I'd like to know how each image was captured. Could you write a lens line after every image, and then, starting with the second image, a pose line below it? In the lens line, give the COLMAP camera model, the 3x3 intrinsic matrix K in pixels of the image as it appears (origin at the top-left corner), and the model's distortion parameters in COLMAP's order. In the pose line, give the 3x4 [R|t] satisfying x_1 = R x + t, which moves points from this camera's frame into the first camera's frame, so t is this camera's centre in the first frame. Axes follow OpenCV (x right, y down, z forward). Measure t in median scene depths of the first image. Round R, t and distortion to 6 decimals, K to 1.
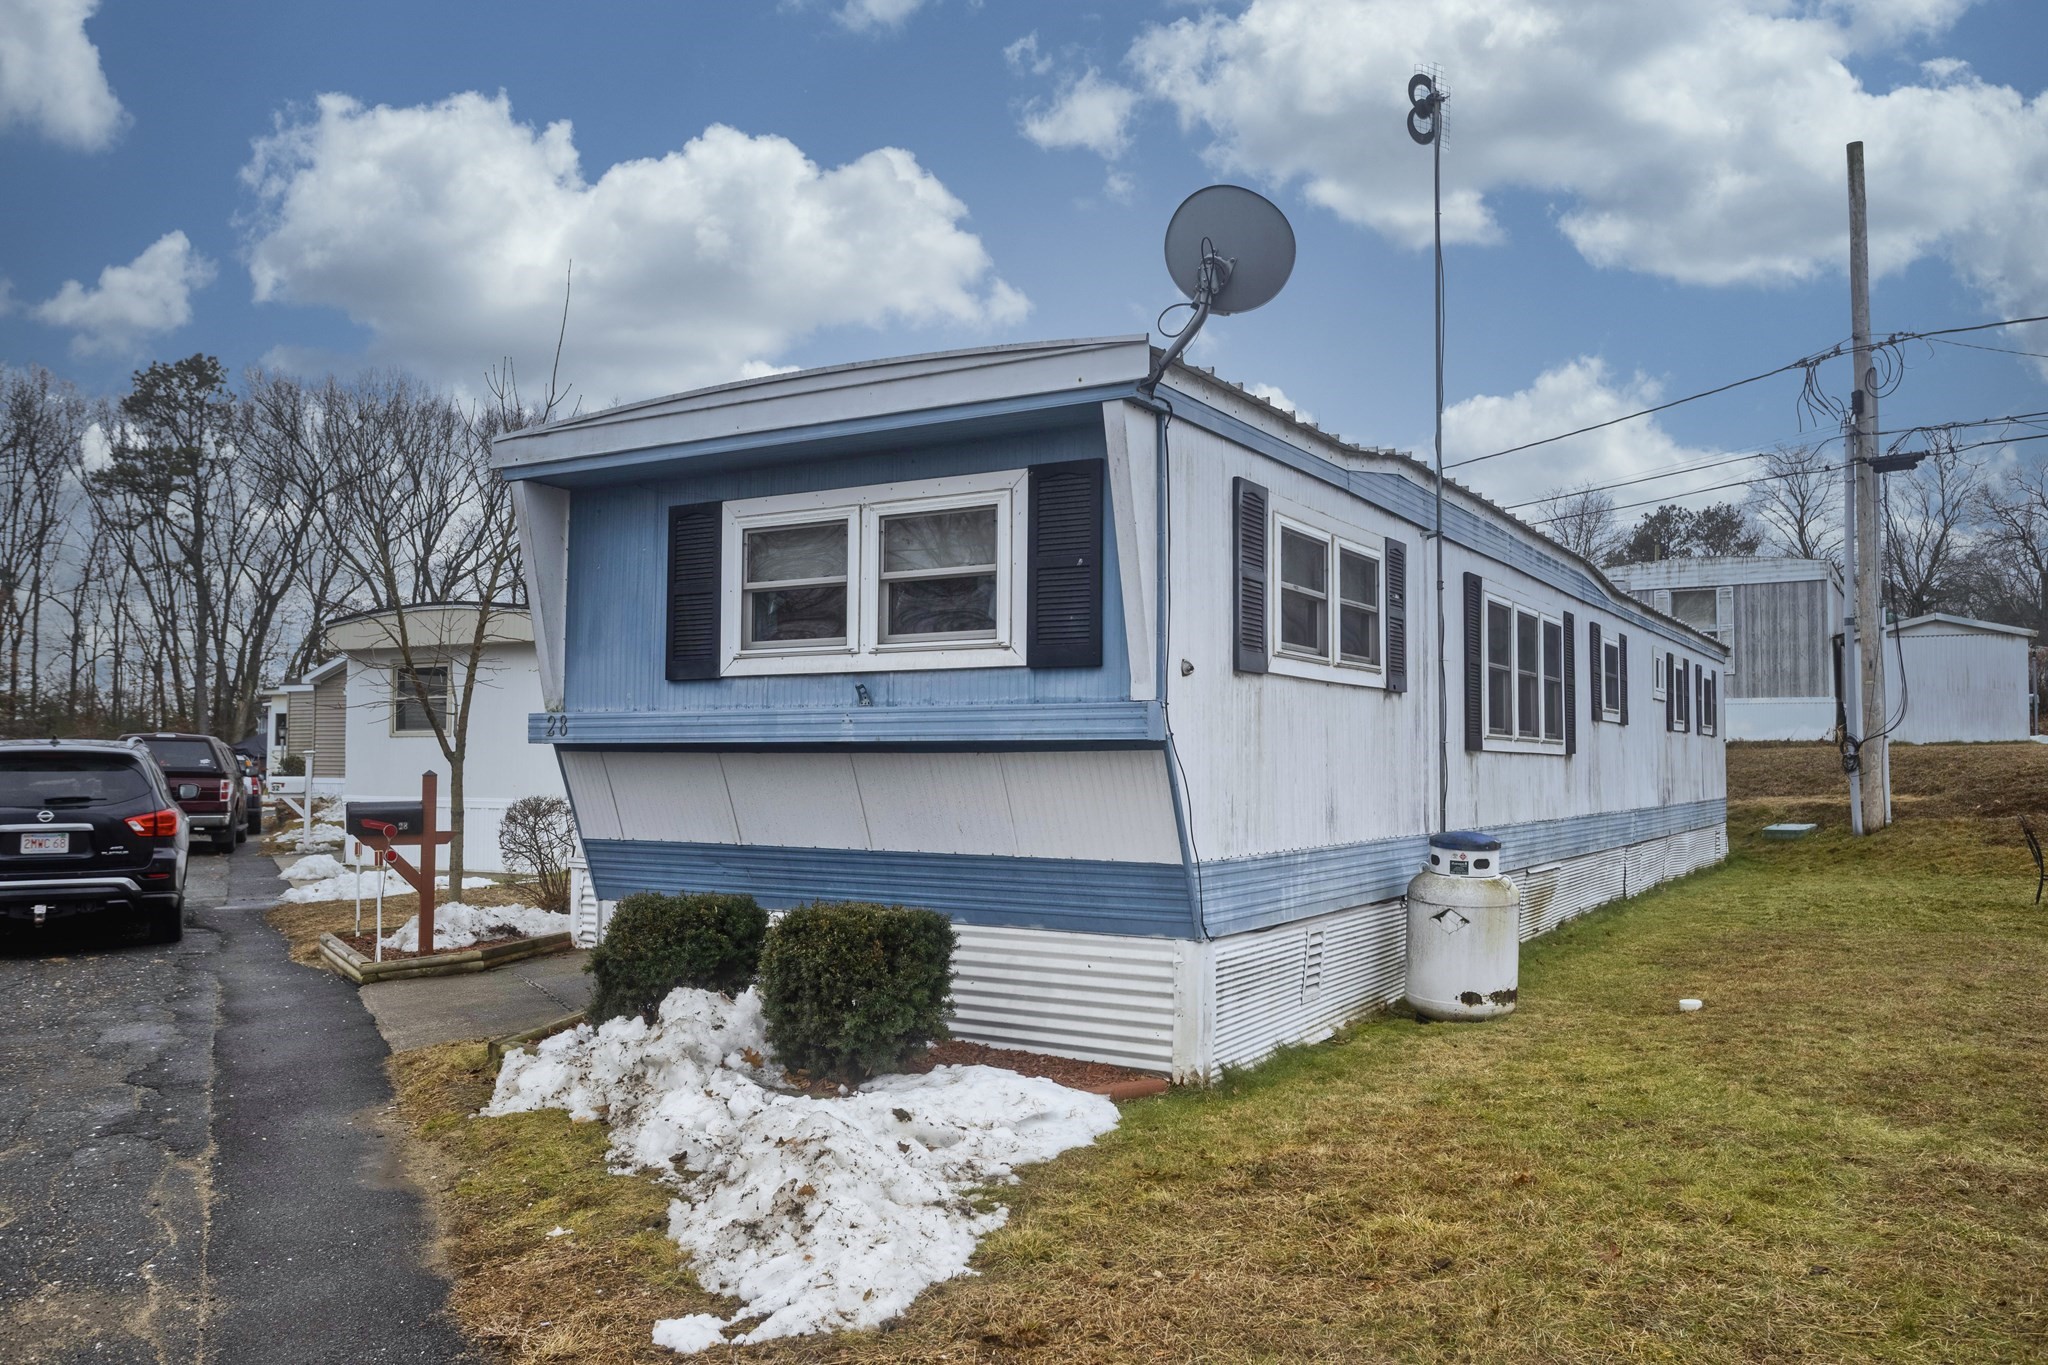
lens RADIAL K [[1538.9, 0, 1024.0], [0, 1538.9, 682.5], [0, 0, 1]] dist [0.019630, -0.000658]
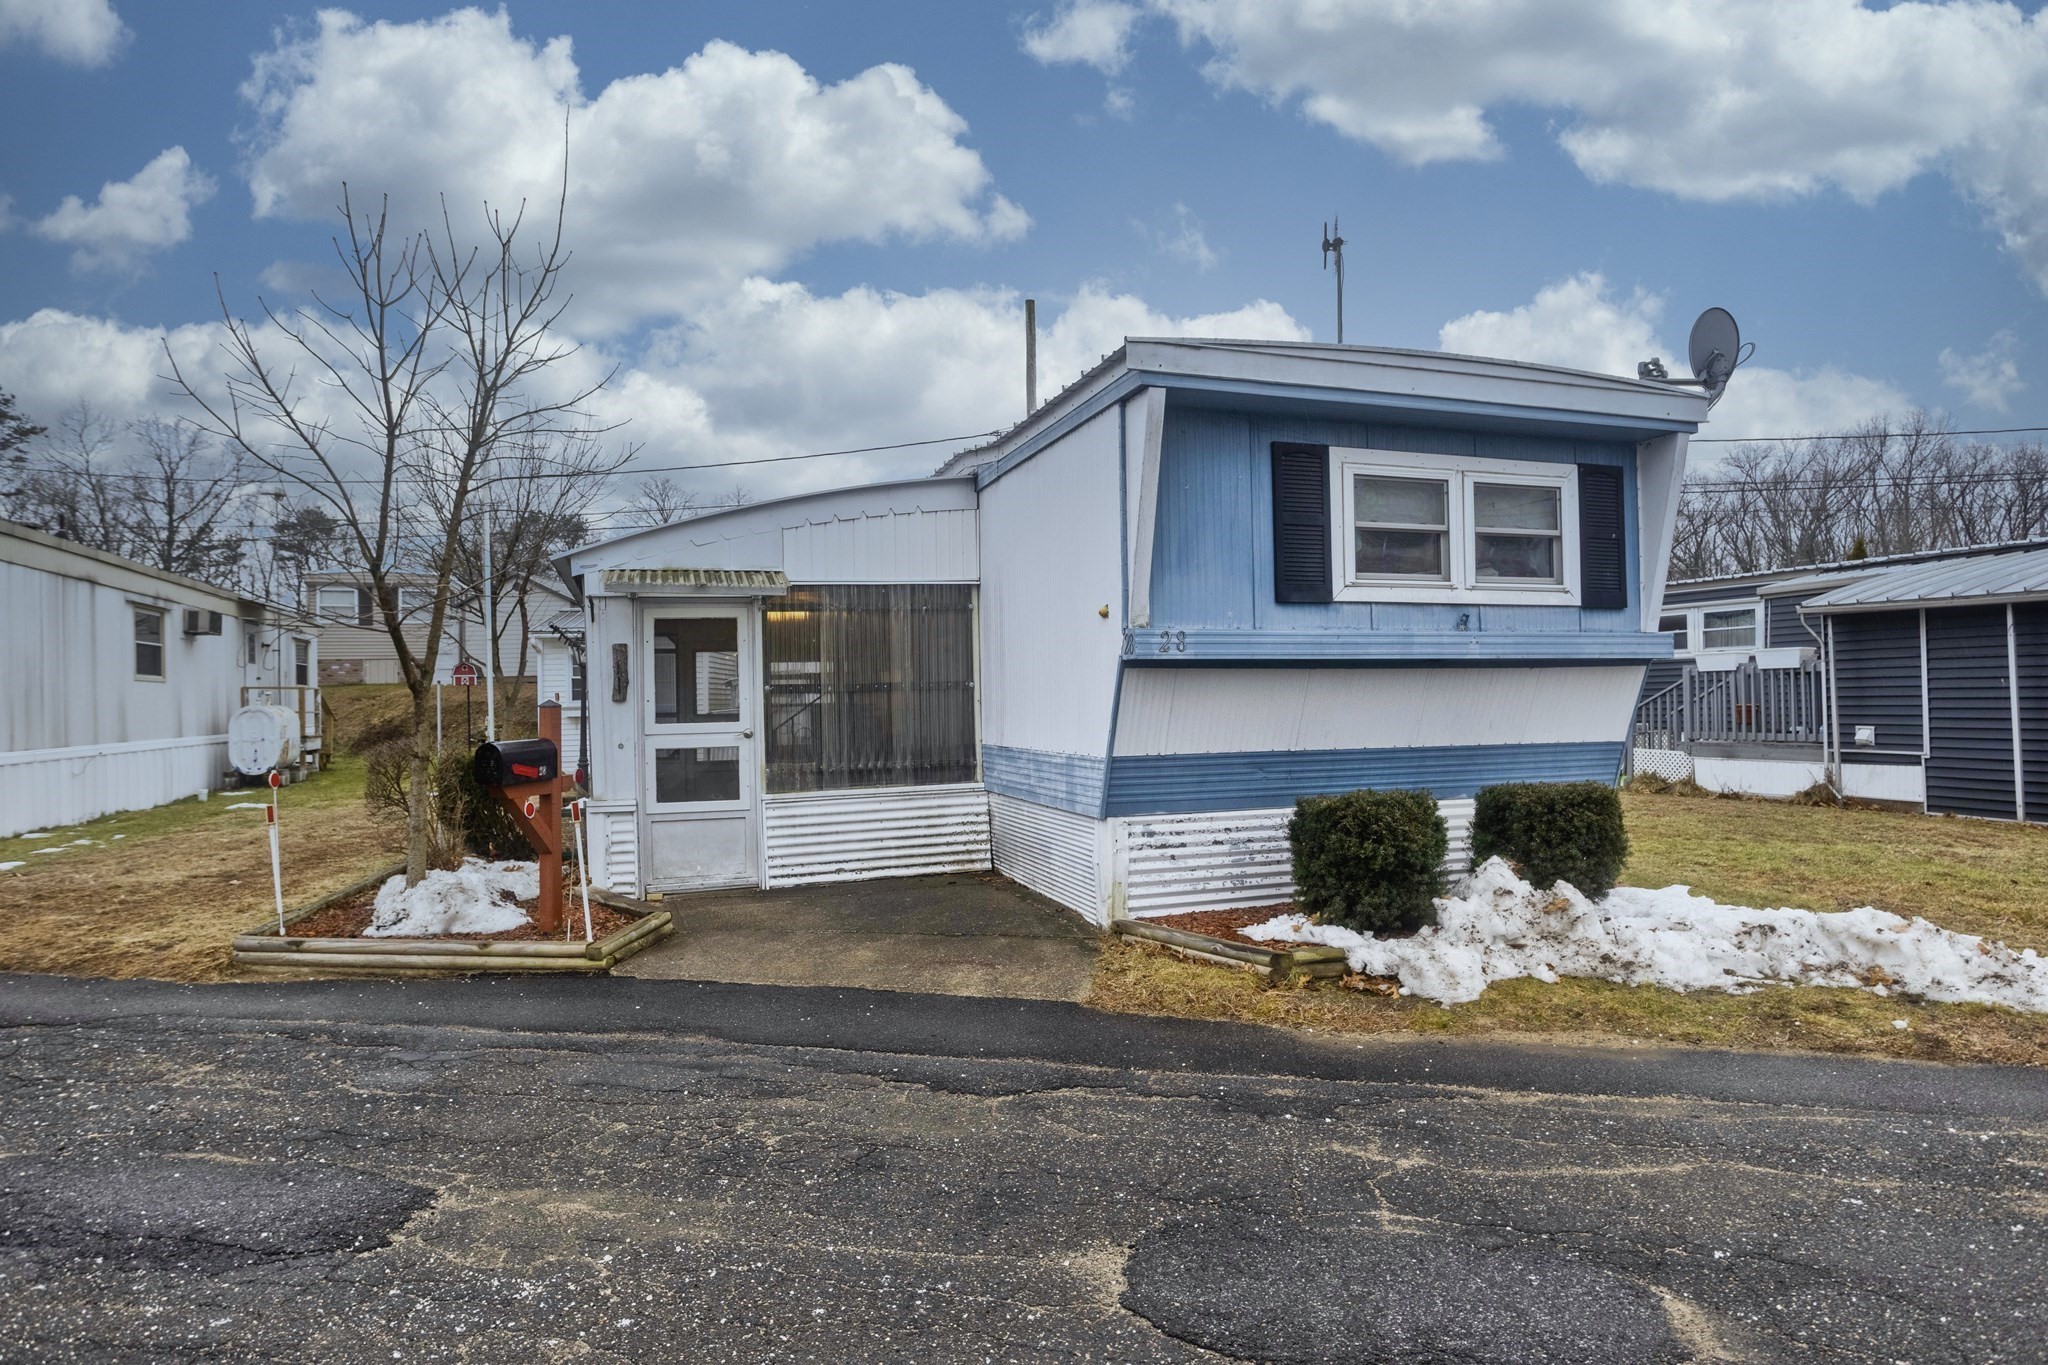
lens RADIAL K [[1163.6, 0, 1024.0], [0, 1163.6, 682.5], [0, 0, 1]] dist [0.002357, 0.001169]
pose [[0.624426, -0.001153, 0.781083, -1.046714], [-0.025890, 0.999419, 0.022174, 0.044535], [-0.780654, -0.034068, 0.624034, 0.665044]]
